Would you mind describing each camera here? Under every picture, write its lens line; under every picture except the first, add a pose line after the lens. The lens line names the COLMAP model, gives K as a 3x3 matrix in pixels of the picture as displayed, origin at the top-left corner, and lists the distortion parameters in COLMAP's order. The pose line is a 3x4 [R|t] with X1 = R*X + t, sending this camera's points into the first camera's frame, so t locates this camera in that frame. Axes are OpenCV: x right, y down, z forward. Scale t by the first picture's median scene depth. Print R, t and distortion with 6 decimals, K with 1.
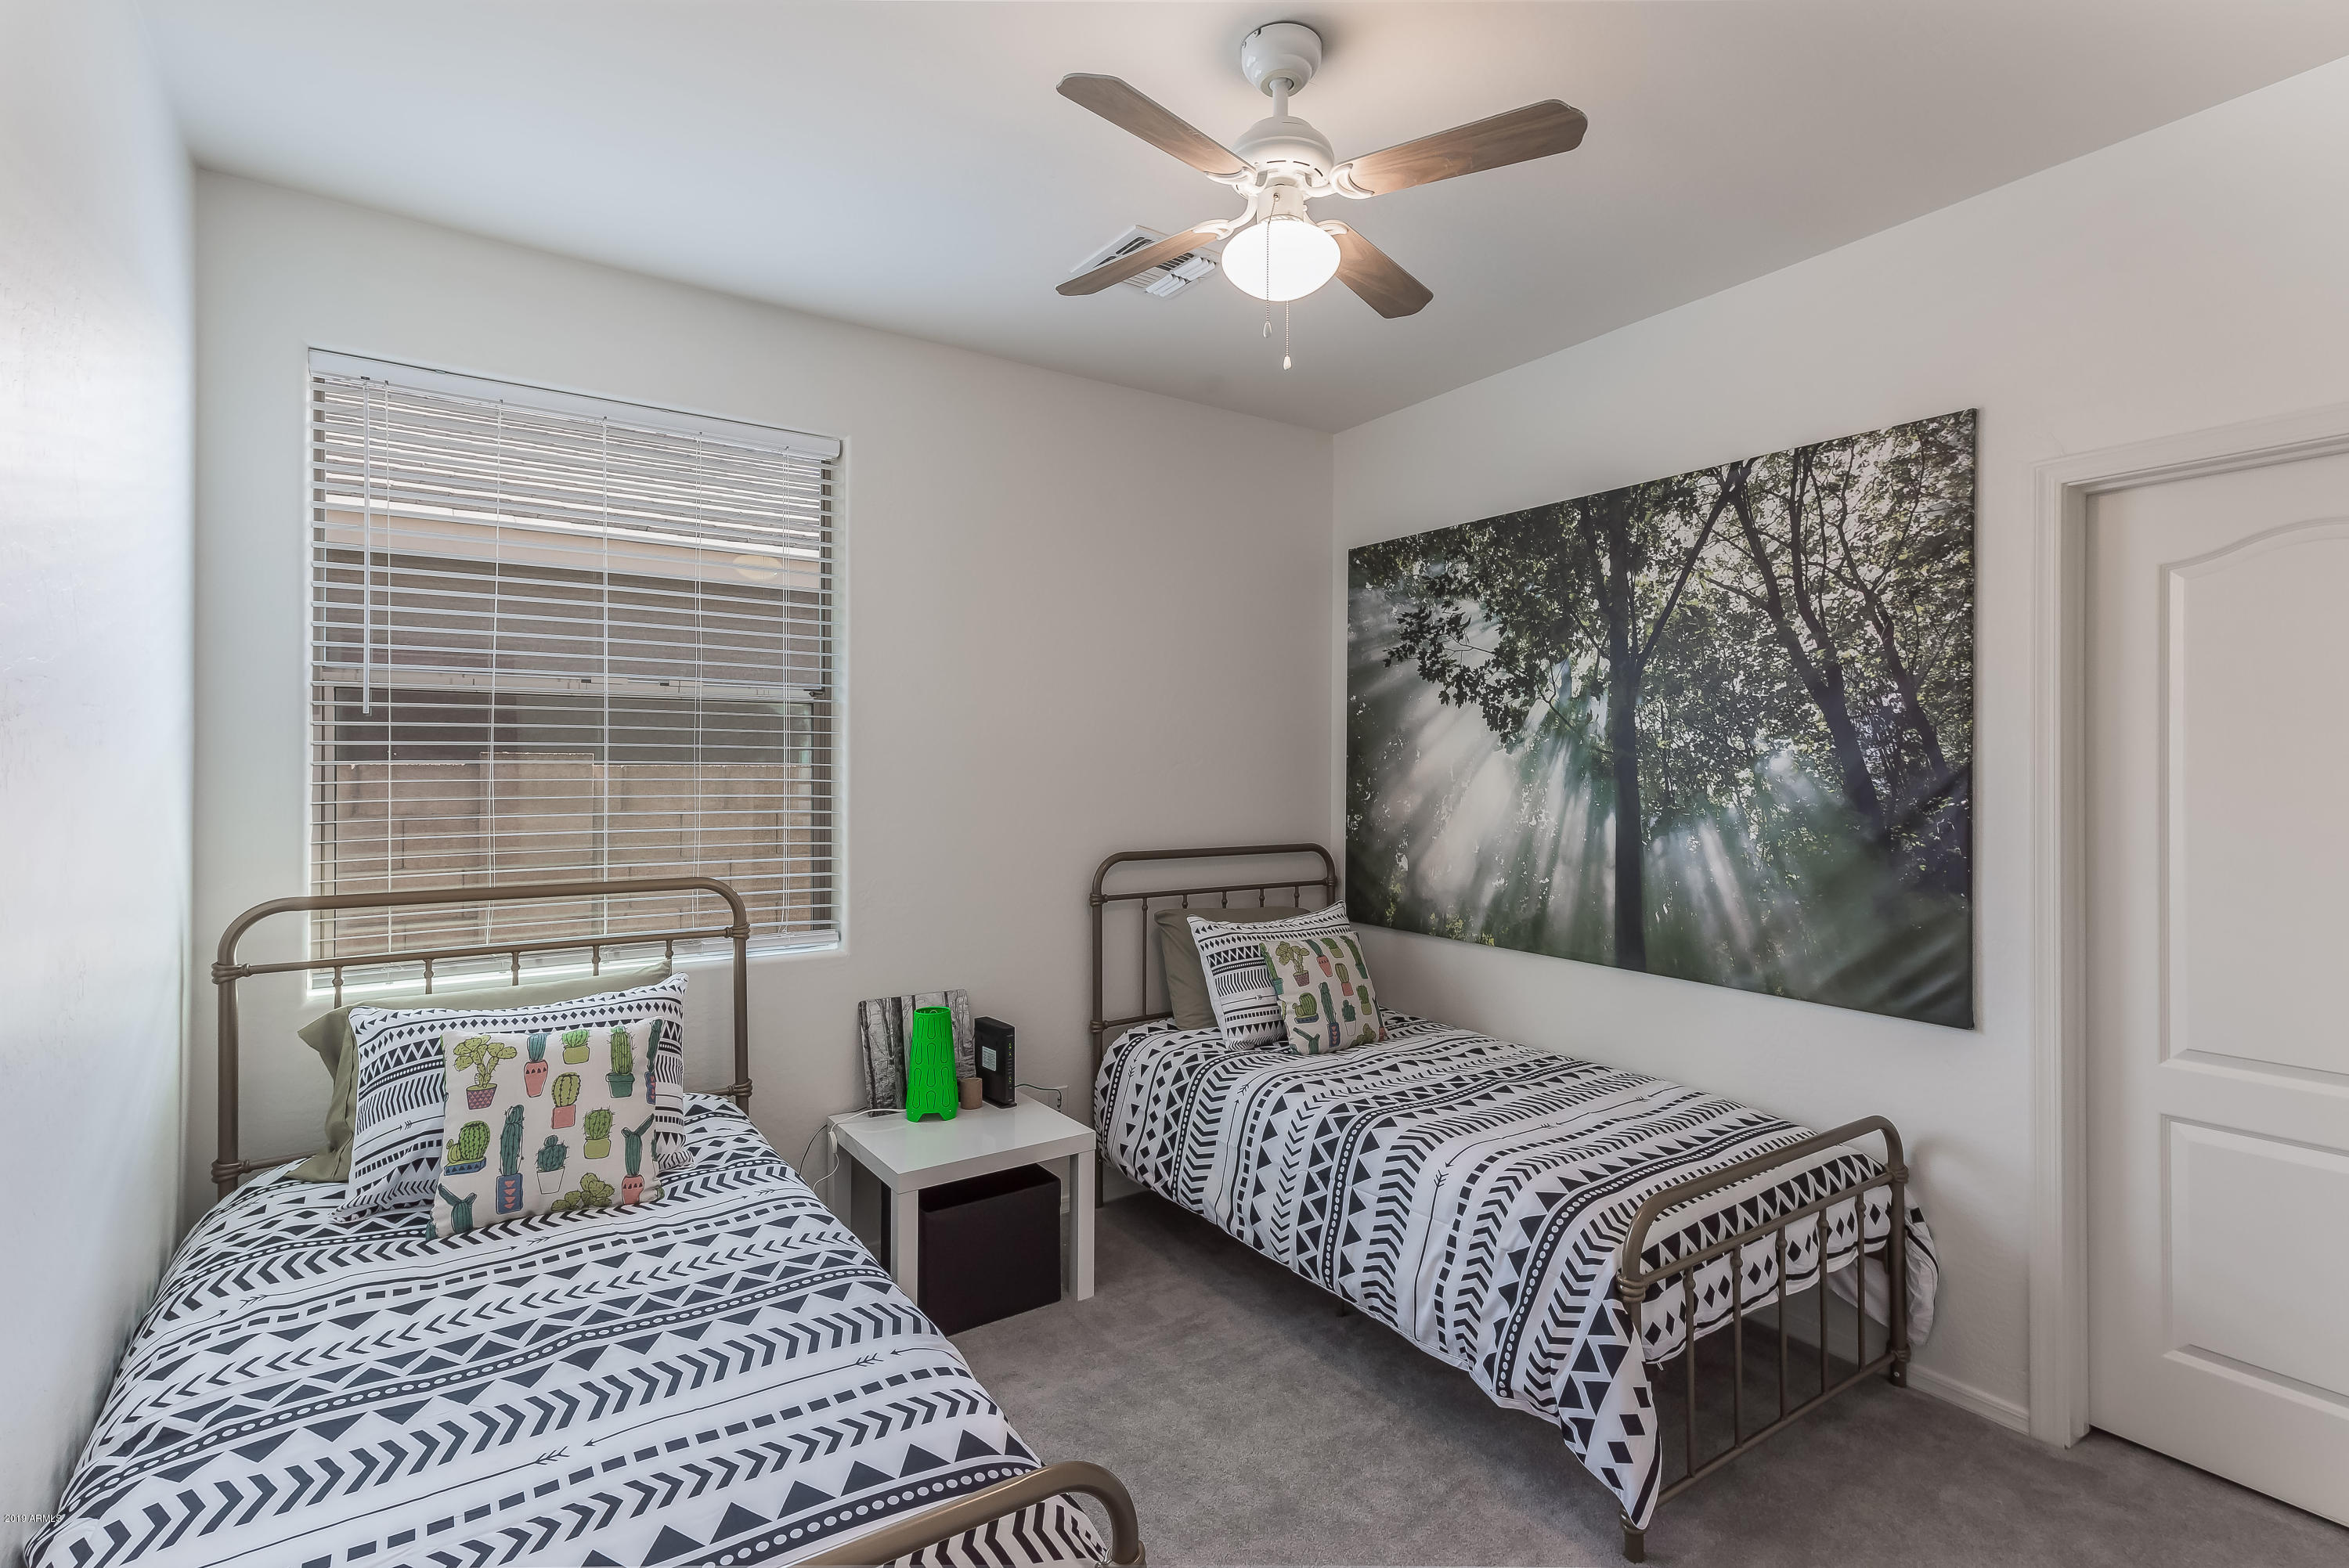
lens RADIAL K [[1076.1, 0, 1173.4], [0, 1076.1, 776.1], [0, 0, 1]] dist [0.022418, -0.000589]
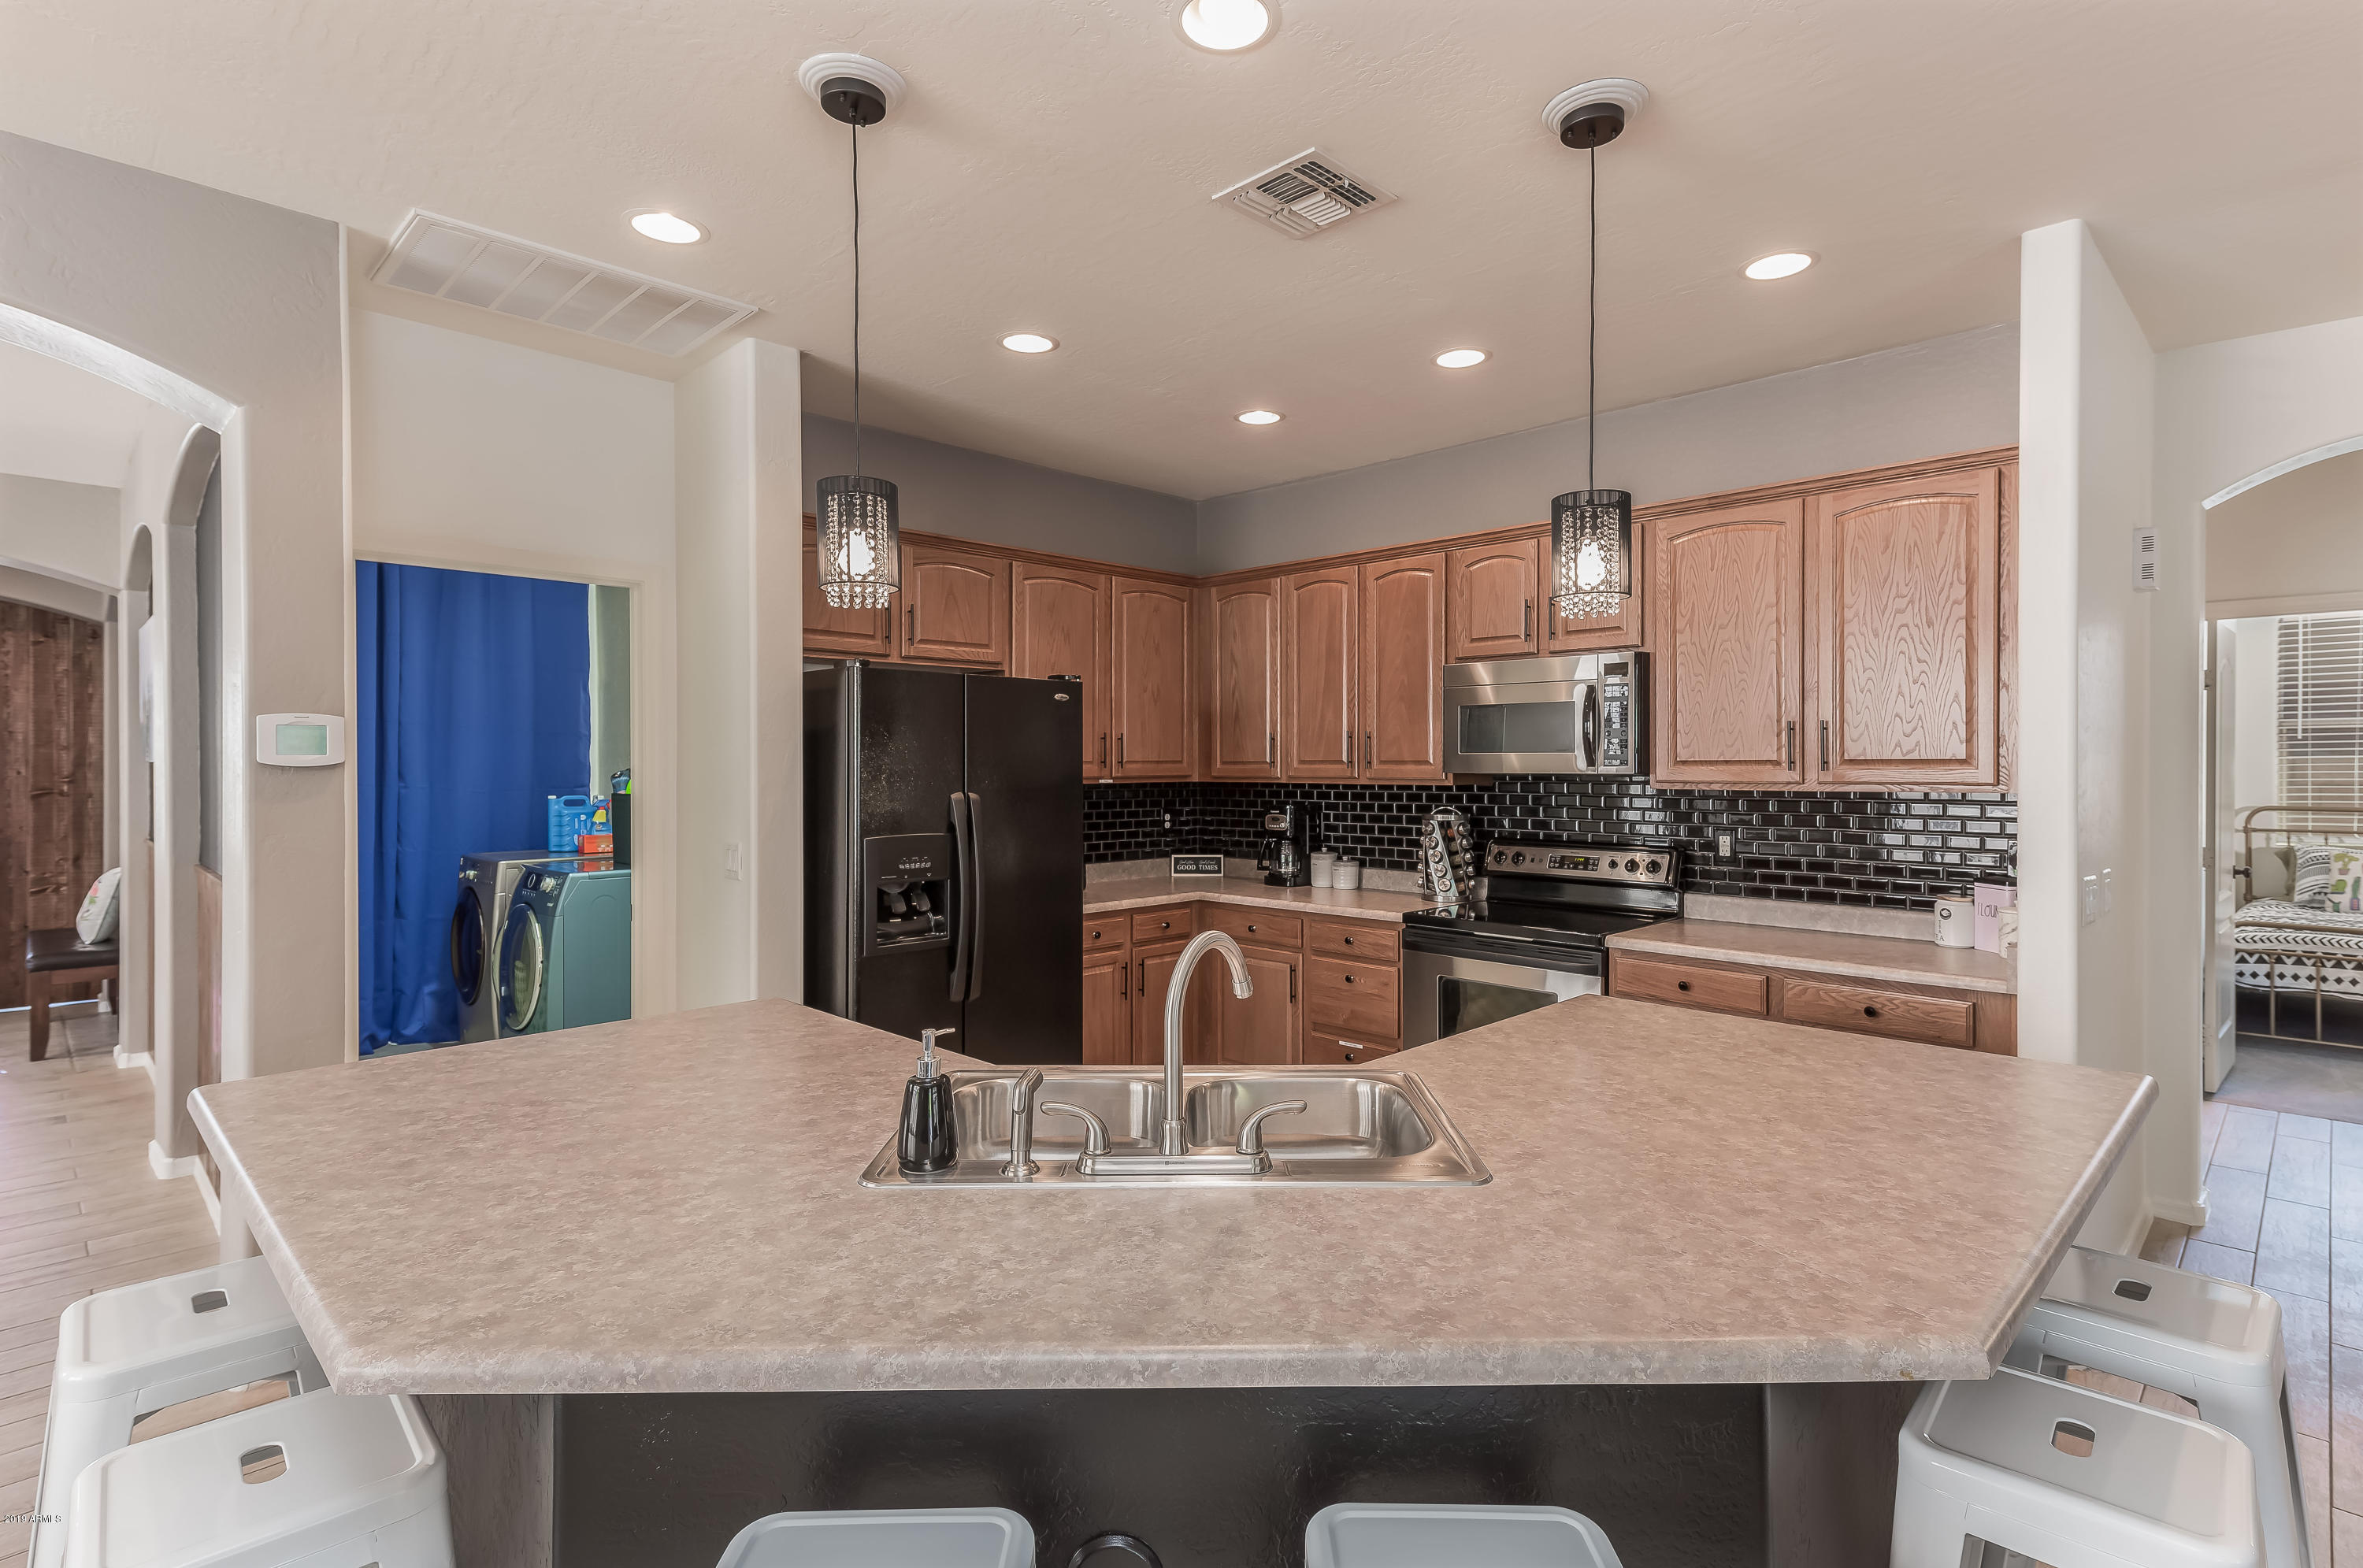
lens RADIAL K [[1179.1, 0, 1187.3], [0, 1179.1, 757.7], [0, 0, 1]] dist [0.026253, -0.000042]
pose [[0.184718, -0.001908, -0.982790, 1.790693], [0.003734, 0.999992, -0.001240, -0.020970], [0.982784, -0.003441, 0.184724, -2.401256]]
